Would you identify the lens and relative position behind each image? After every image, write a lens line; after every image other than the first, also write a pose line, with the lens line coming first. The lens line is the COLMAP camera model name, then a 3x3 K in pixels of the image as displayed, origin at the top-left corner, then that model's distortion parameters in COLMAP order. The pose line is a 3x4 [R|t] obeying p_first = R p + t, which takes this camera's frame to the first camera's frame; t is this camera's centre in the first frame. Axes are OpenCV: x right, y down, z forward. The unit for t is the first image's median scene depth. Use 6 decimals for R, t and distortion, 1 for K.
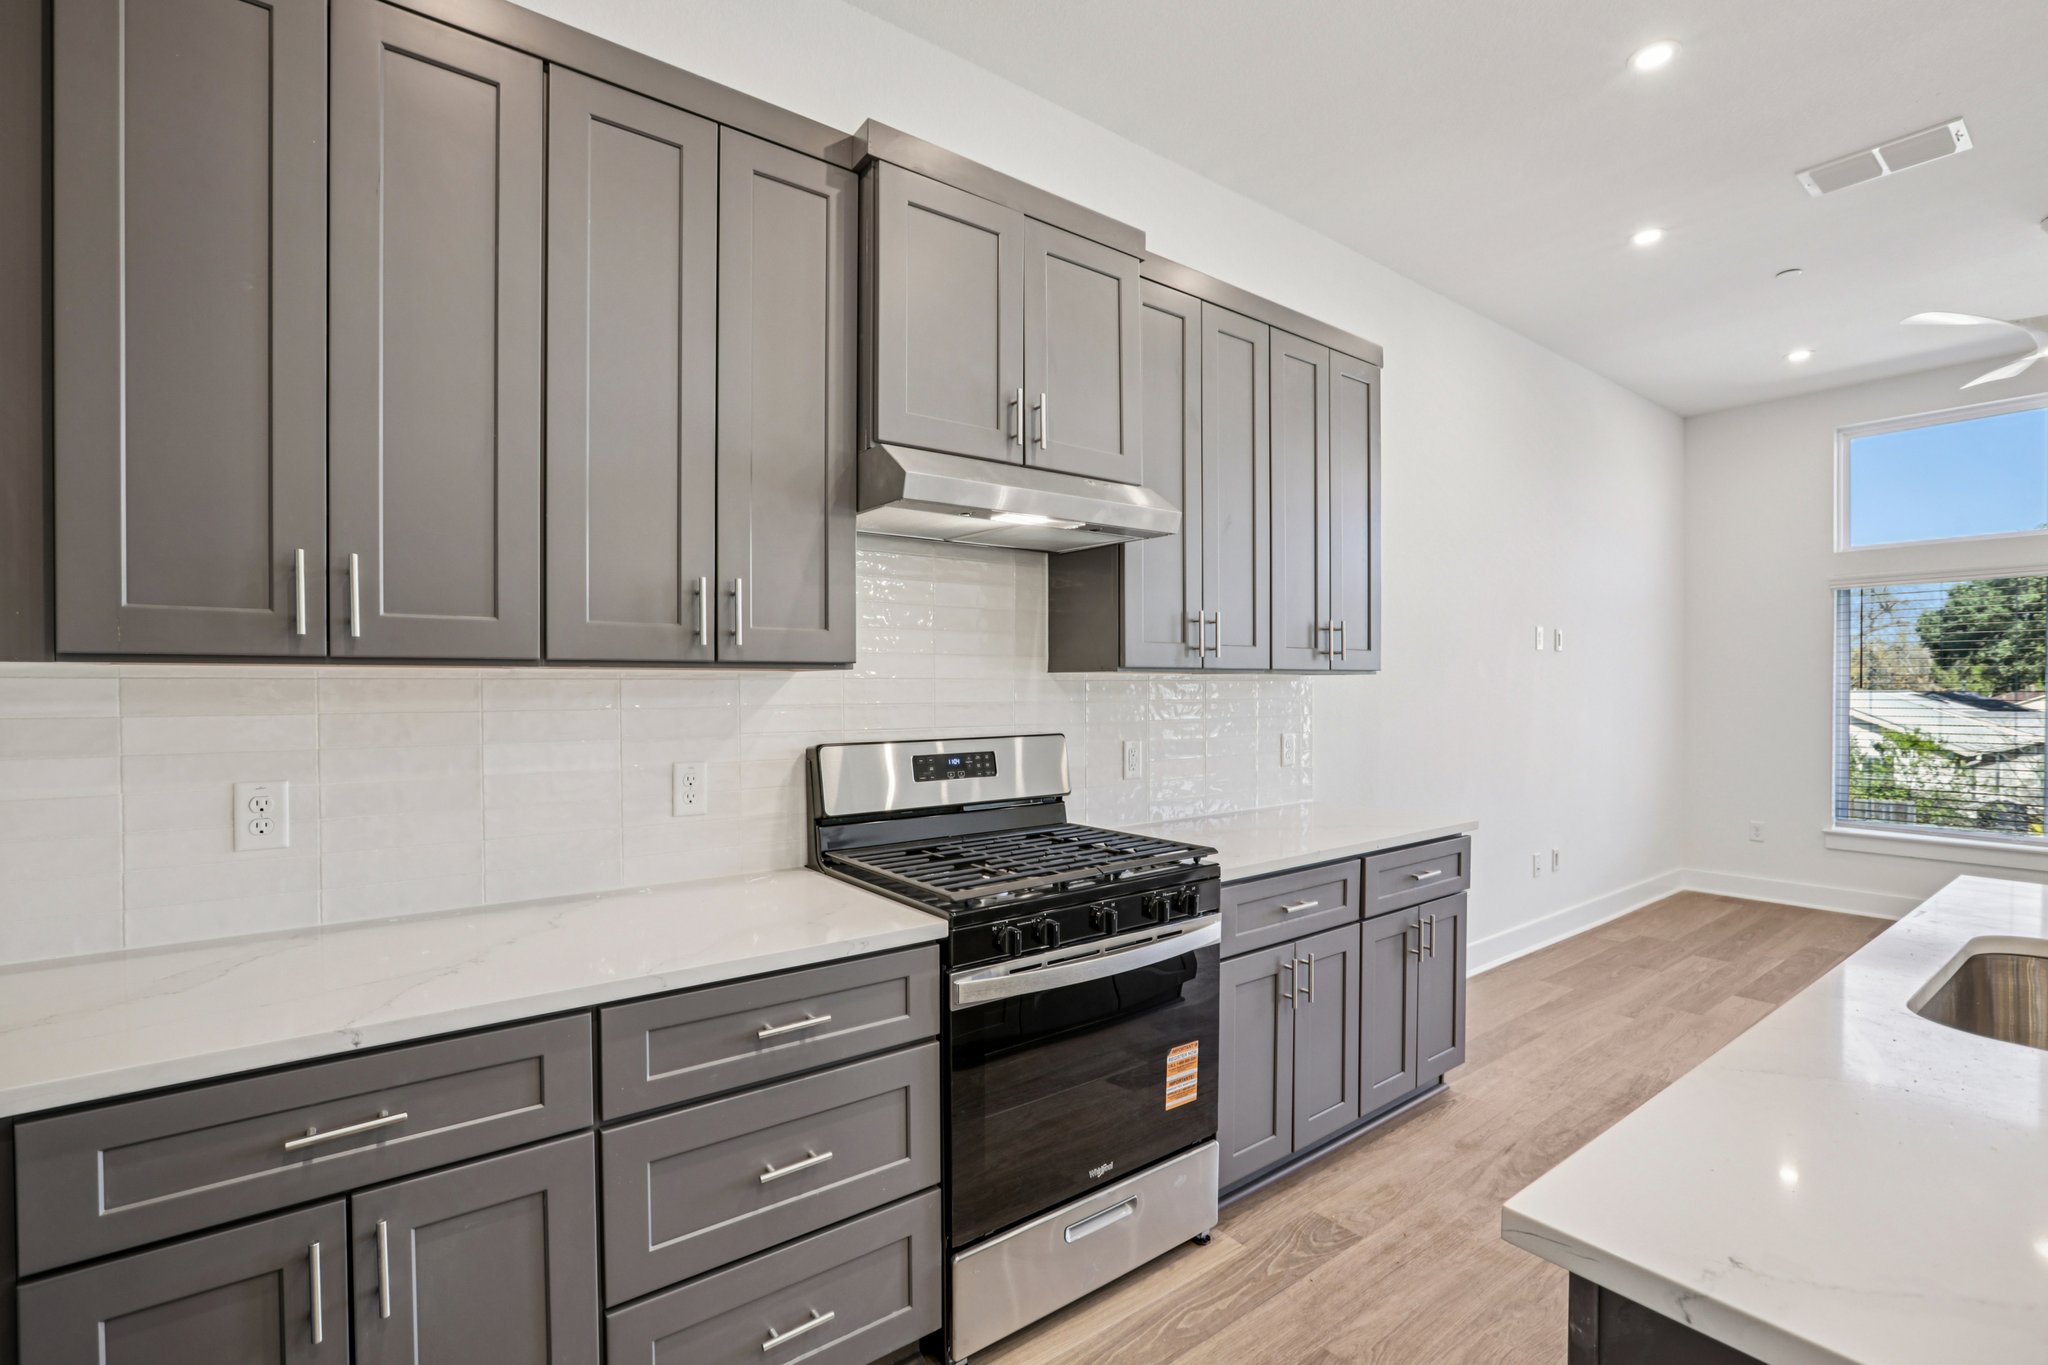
lens RADIAL K [[935.8, 0, 1028.1], [0, 935.8, 703.8], [0, 0, 1]] dist [-0.031697, 0.012264]
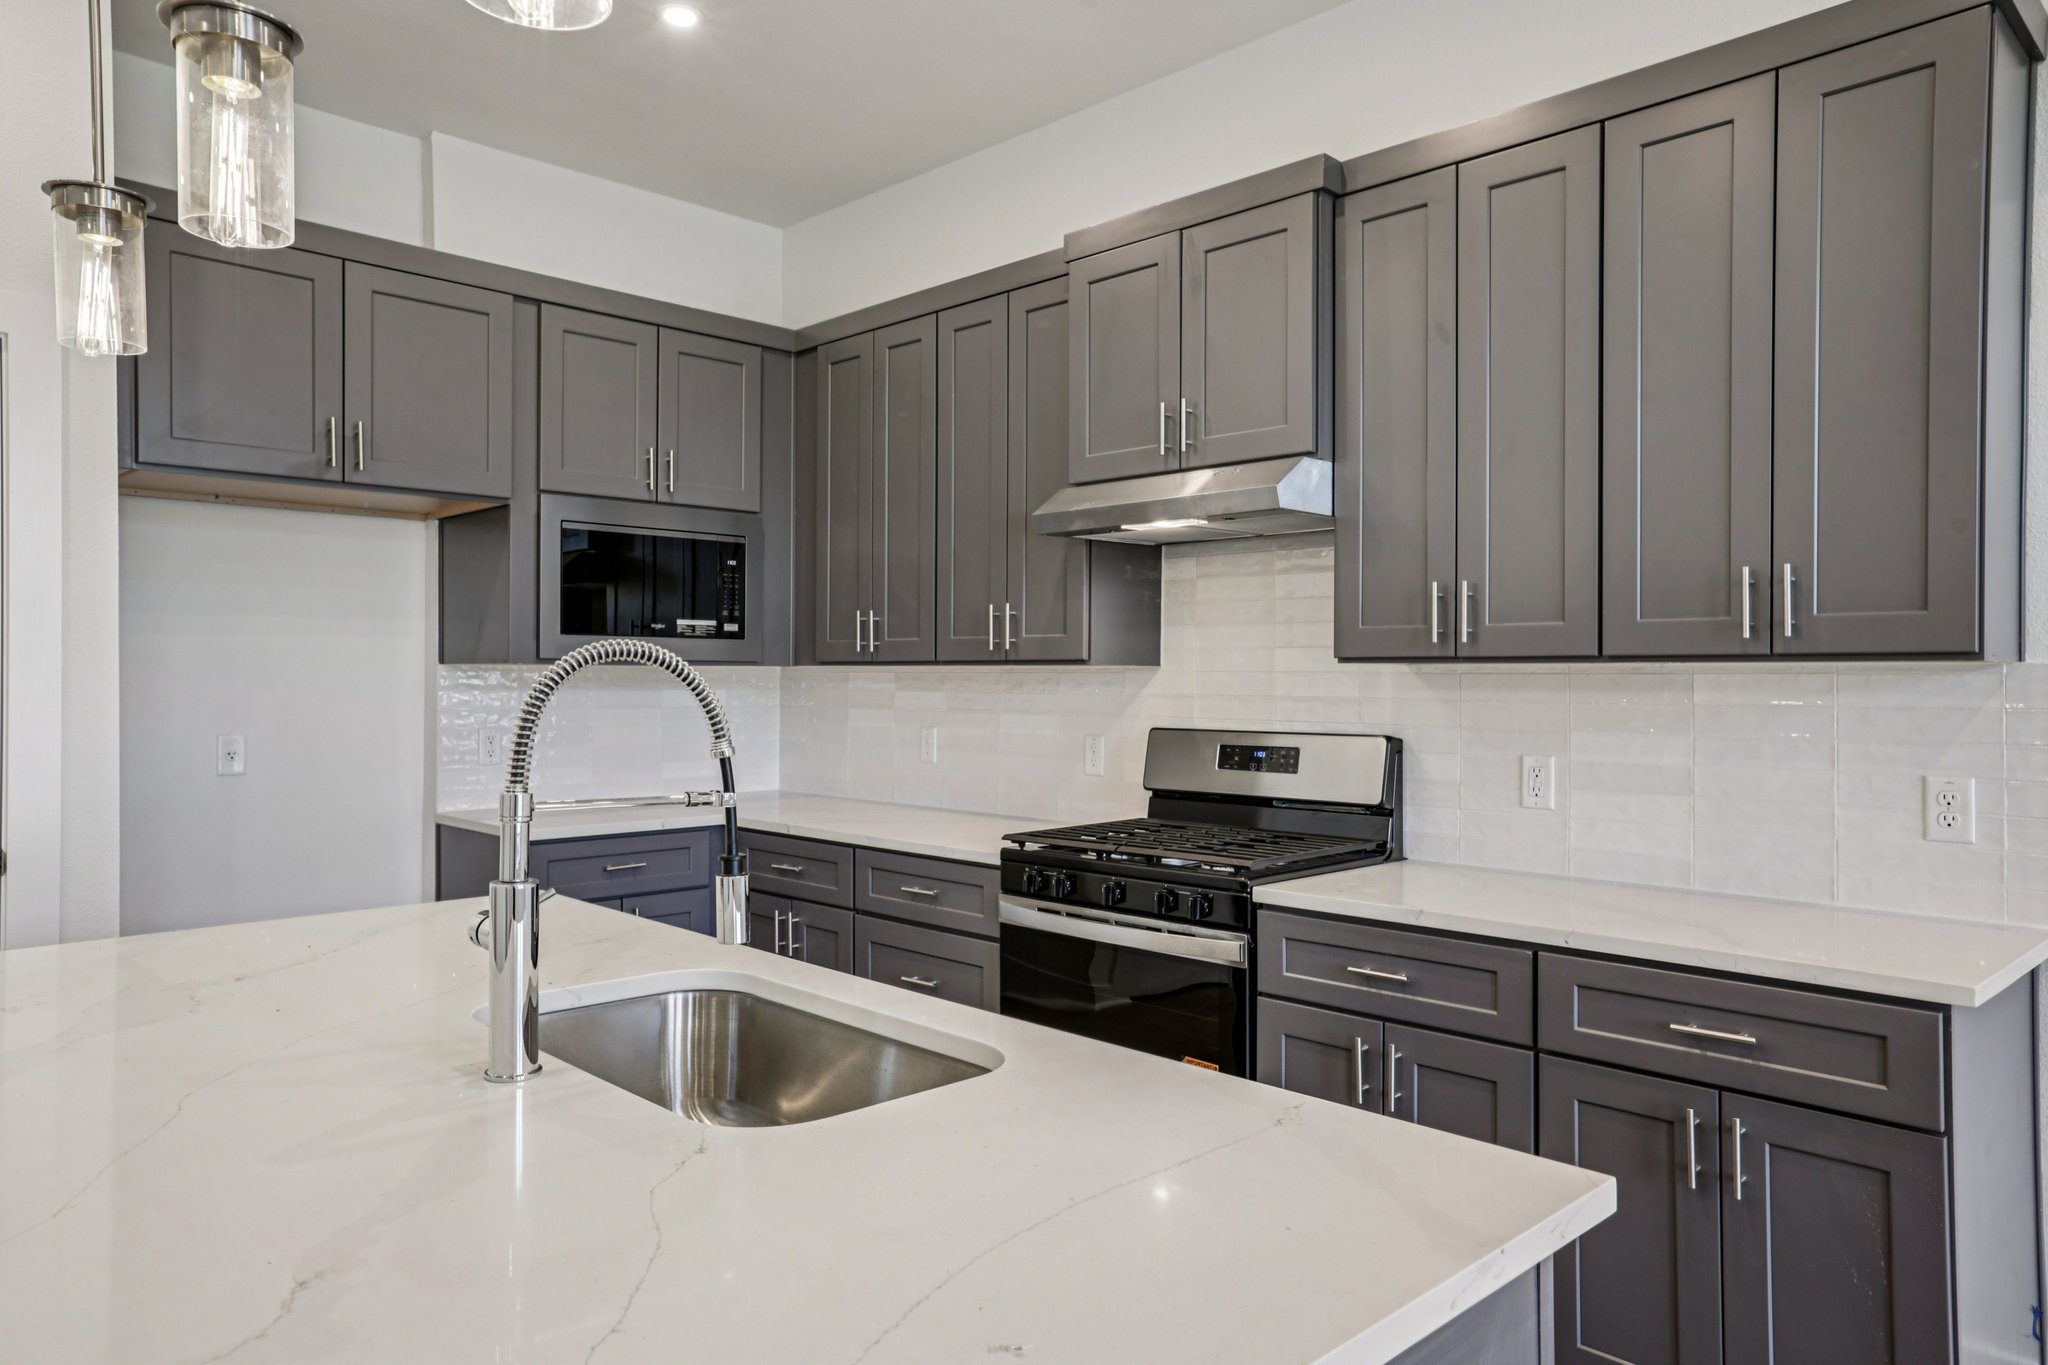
lens RADIAL K [[1368.1, 0, 1011.2], [0, 1368.1, 682.3], [0, 0, 1]] dist [-0.002355, 0.021339]
pose [[0.113056, 0.000043, -0.993589, 1.309400], [-0.030756, 0.999521, -0.003456, -0.001351], [0.993112, 0.030950, 0.113003, 0.560513]]
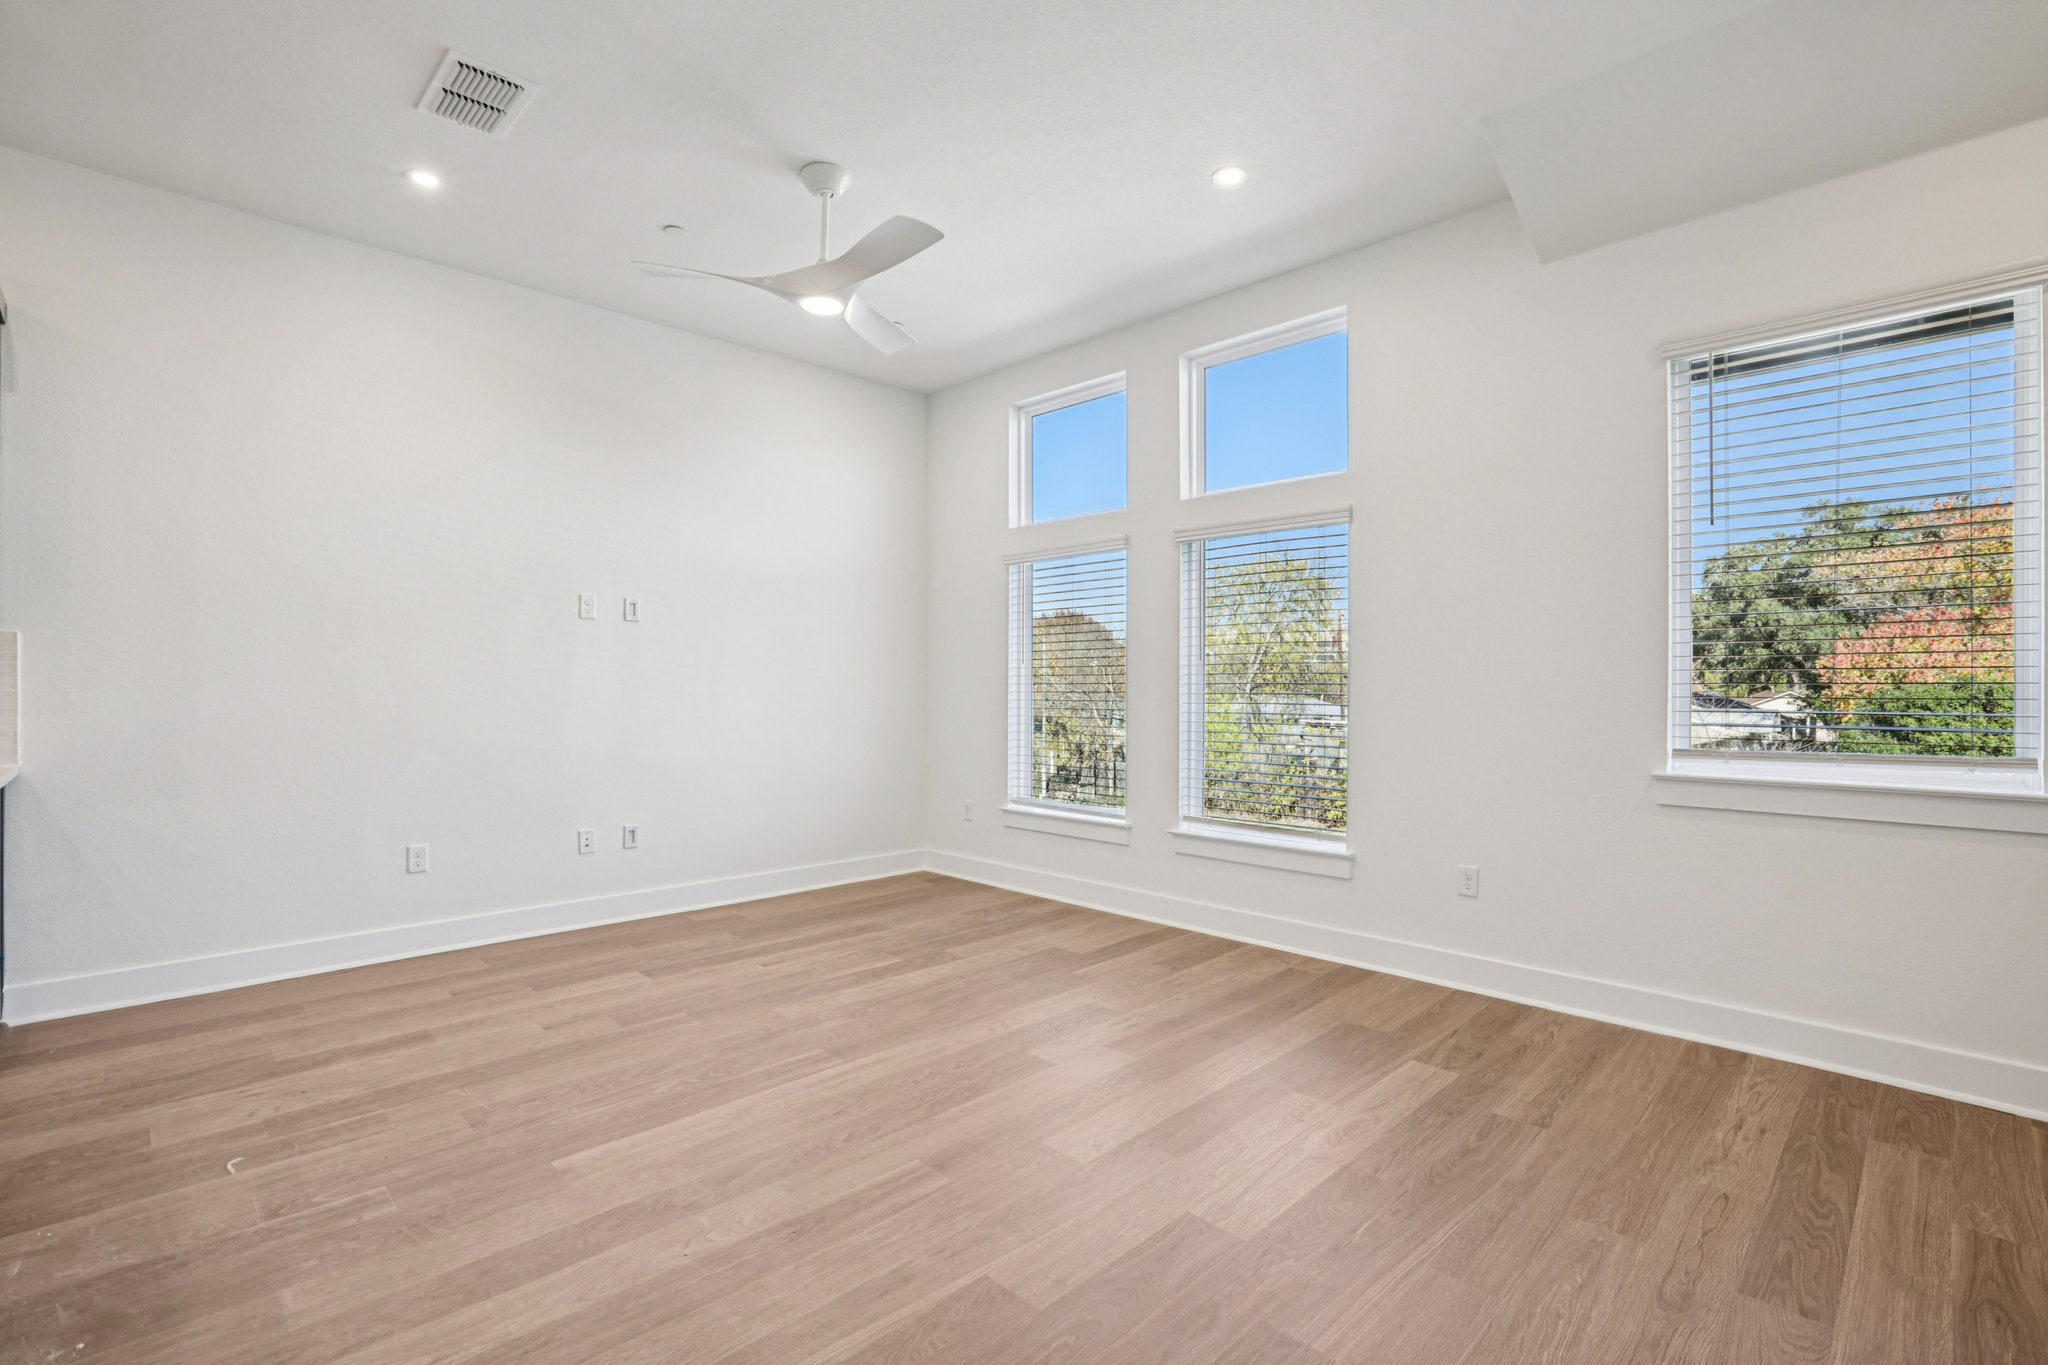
lens RADIAL K [[935.8, 0, 1019.8], [0, 935.8, 682.2], [0, 0, 1]] dist [-0.031697, 0.012264]
pose [[0.994382, 0.000226, 0.105849, 1.686929], [0.002831, 0.999583, -0.028722, 0.070994], [-0.105811, 0.028860, 0.993967, -0.018063]]
